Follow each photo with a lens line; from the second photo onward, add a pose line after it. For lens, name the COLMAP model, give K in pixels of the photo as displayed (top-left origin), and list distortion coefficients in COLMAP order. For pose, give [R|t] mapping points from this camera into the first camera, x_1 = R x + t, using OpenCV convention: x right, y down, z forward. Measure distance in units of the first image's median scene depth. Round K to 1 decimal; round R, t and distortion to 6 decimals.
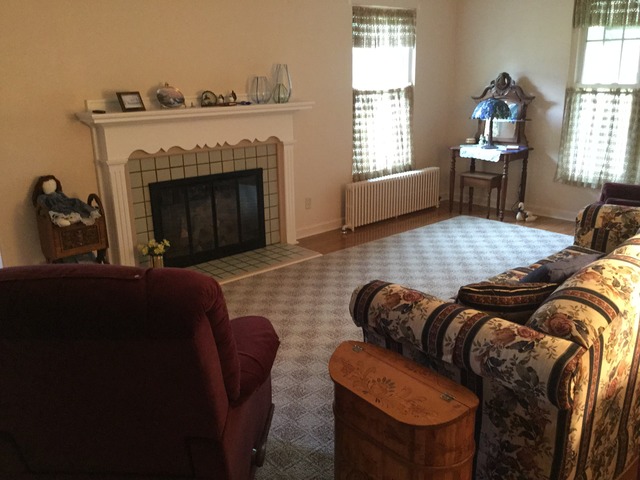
lens RADIAL K [[574.7, 0, 320.8], [0, 574.7, 240.8], [0, 0, 1]] dist [0.085926, -0.156373]
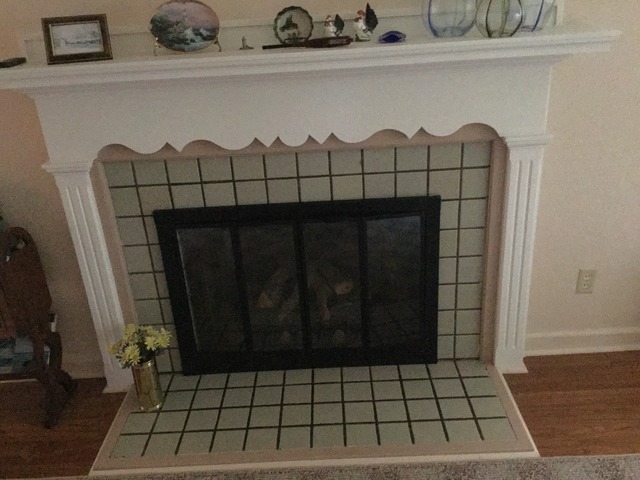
lens RADIAL K [[574.7, 0, 318.1], [0, 574.7, 242.0], [0, 0, 1]] dist [0.085926, -0.156373]
pose [[0.743234, 0.249236, -0.620874, 0.101434], [-0.143327, 0.965789, 0.216121, -0.178510], [0.653498, -0.071641, 0.753530, 0.650836]]
